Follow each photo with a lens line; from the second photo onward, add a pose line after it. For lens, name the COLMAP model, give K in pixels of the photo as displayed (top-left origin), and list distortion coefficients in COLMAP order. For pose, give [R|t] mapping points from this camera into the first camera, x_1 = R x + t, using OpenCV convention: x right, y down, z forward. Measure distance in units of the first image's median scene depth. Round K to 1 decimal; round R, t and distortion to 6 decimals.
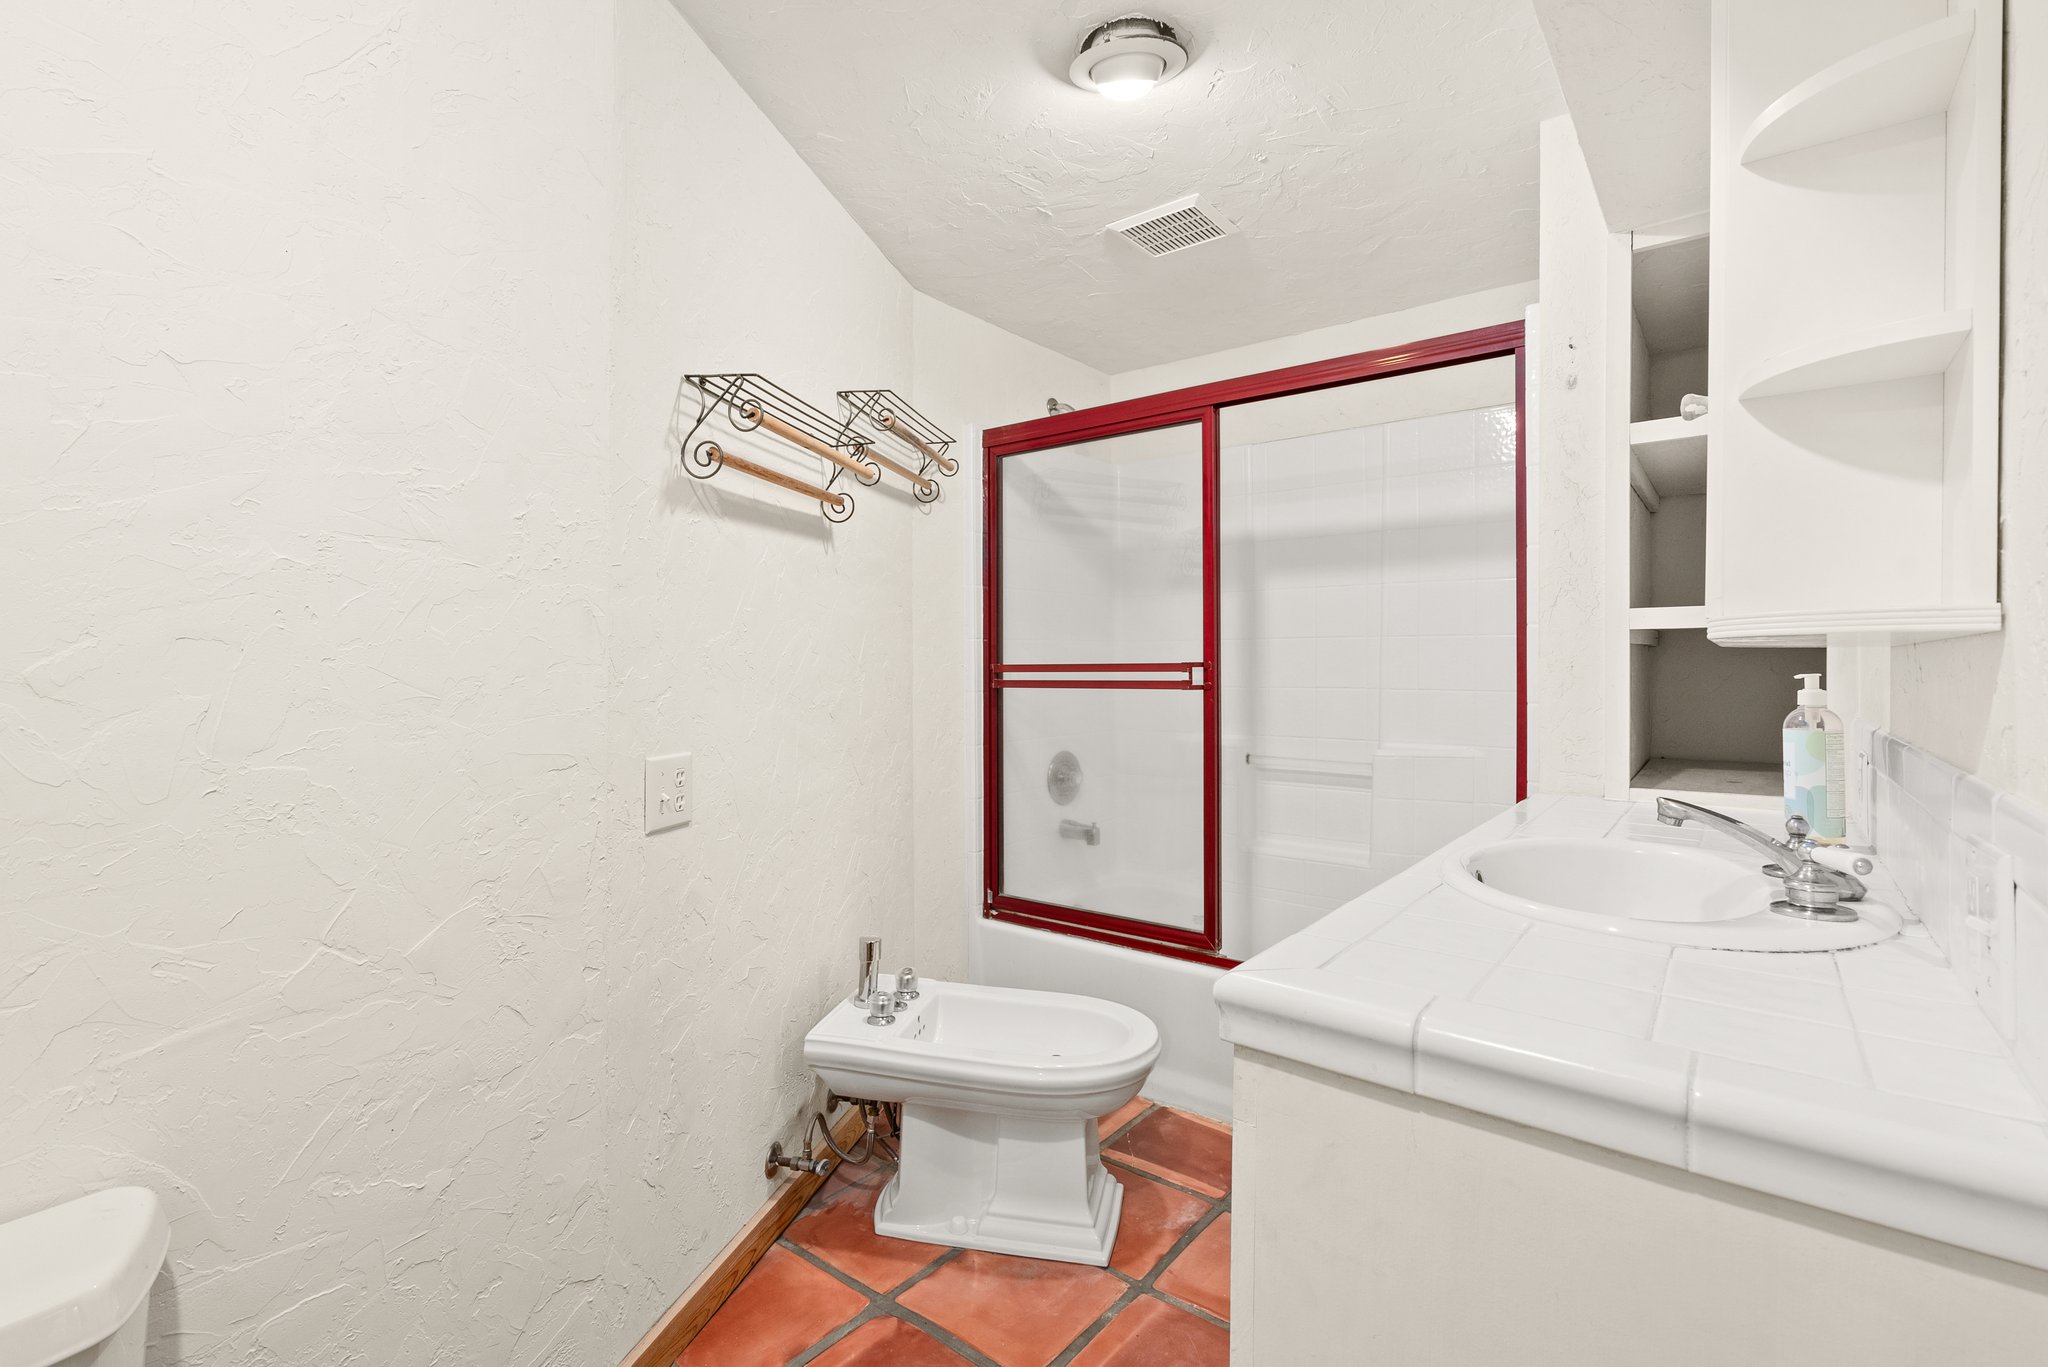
lens RADIAL K [[931.0, 0, 1022.4], [0, 931.0, 671.8], [0, 0, 1]] dist [-0.009721, 0.004298]
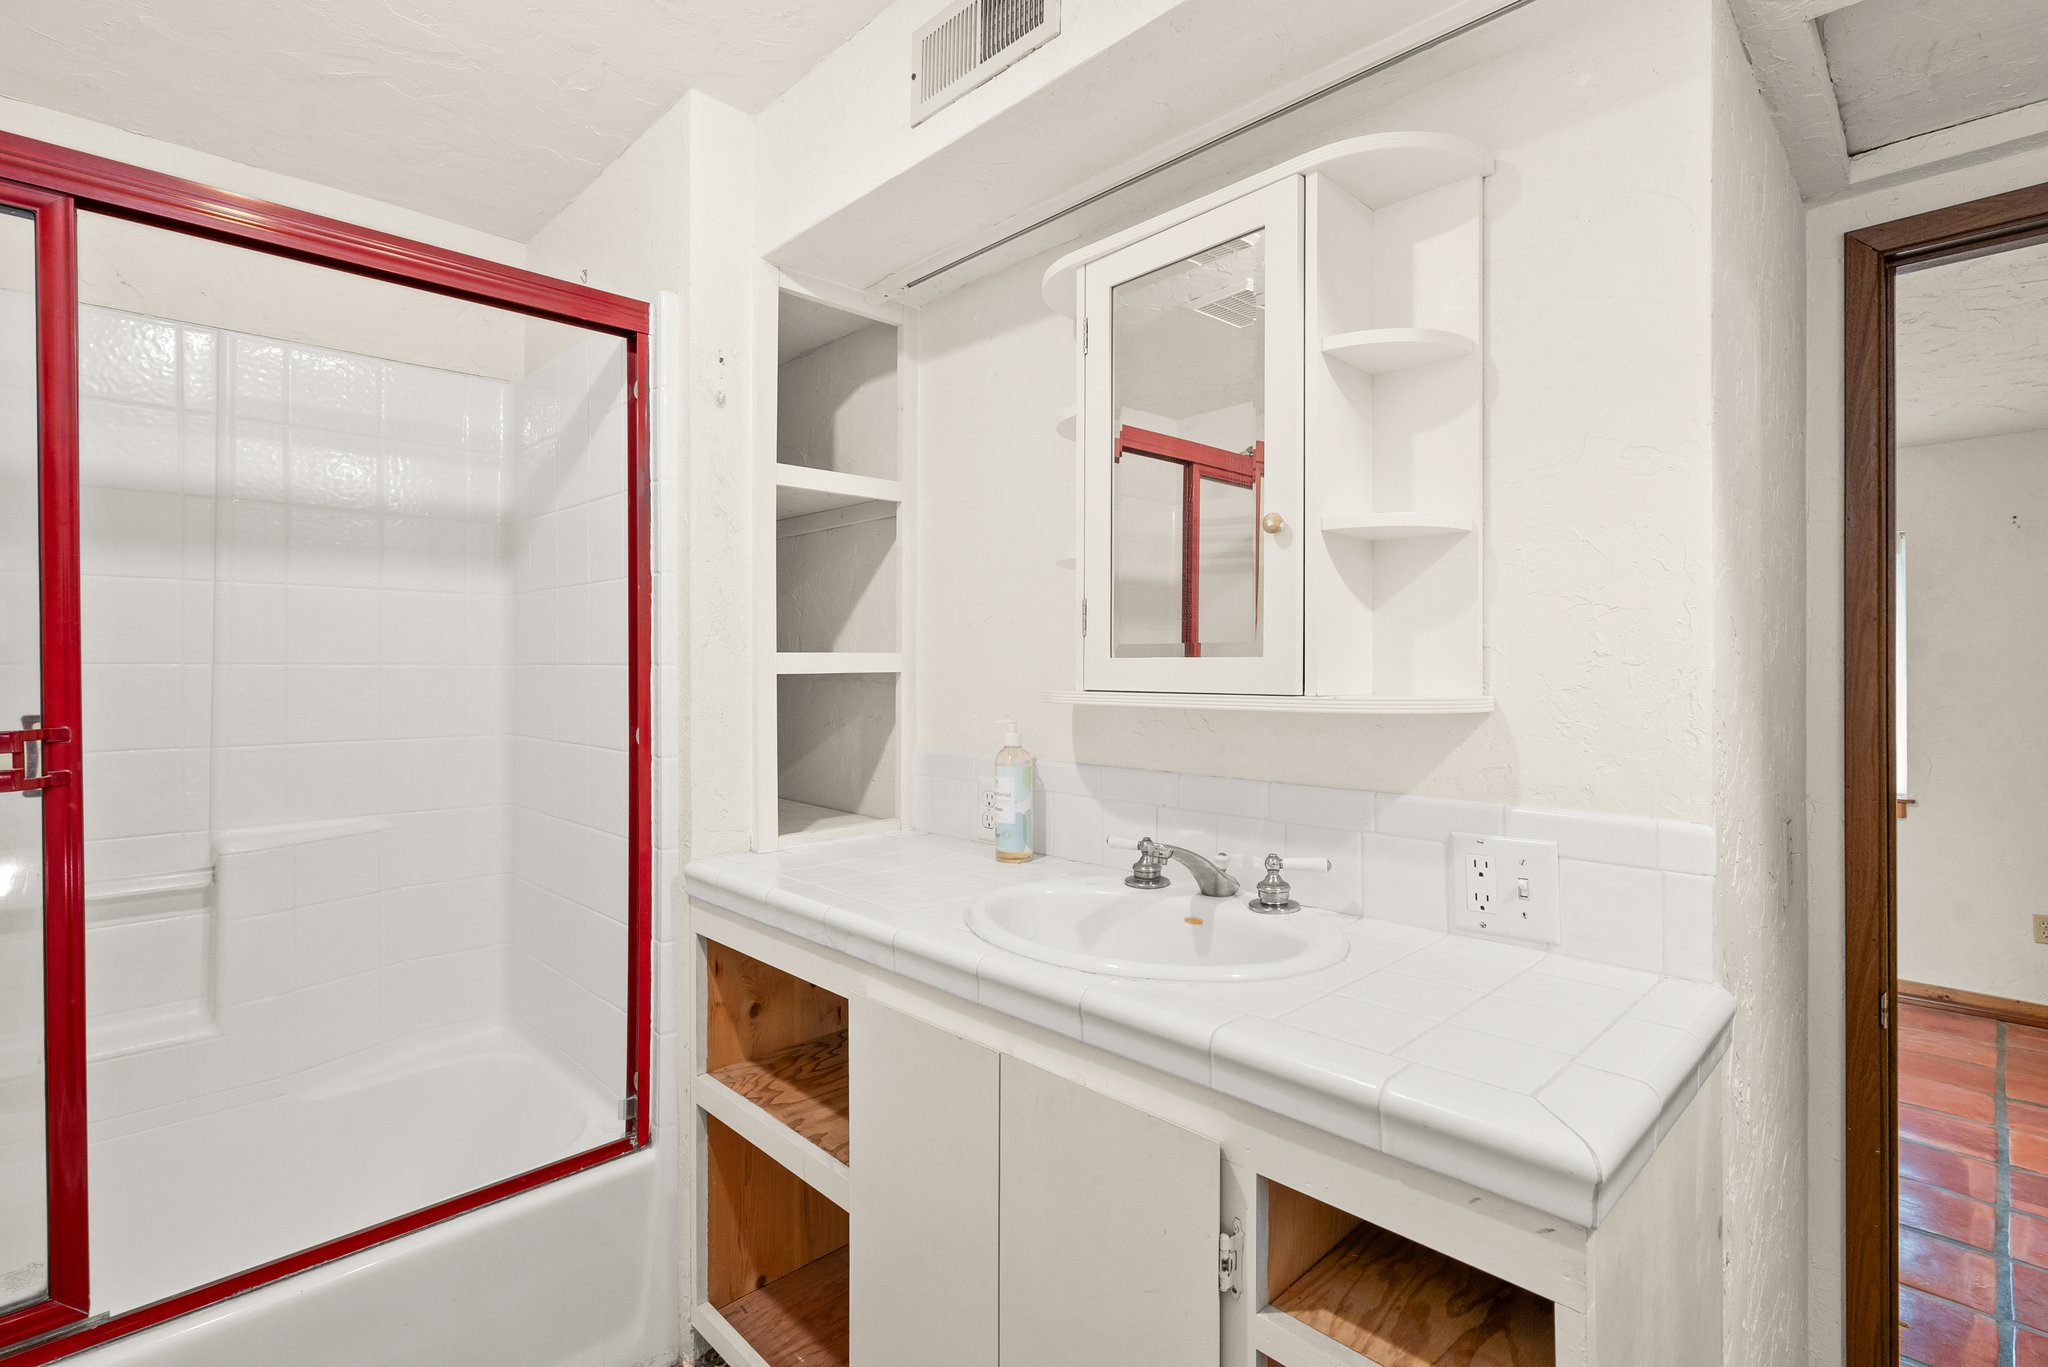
lens RADIAL K [[931.0, 0, 1022.1], [0, 931.0, 674.0], [0, 0, 1]] dist [-0.009721, 0.004298]
pose [[0.147550, -0.007453, 0.989026, -0.243953], [0.013776, 0.999890, 0.005480, -0.042303], [-0.988959, 0.012816, 0.147637, 0.538147]]
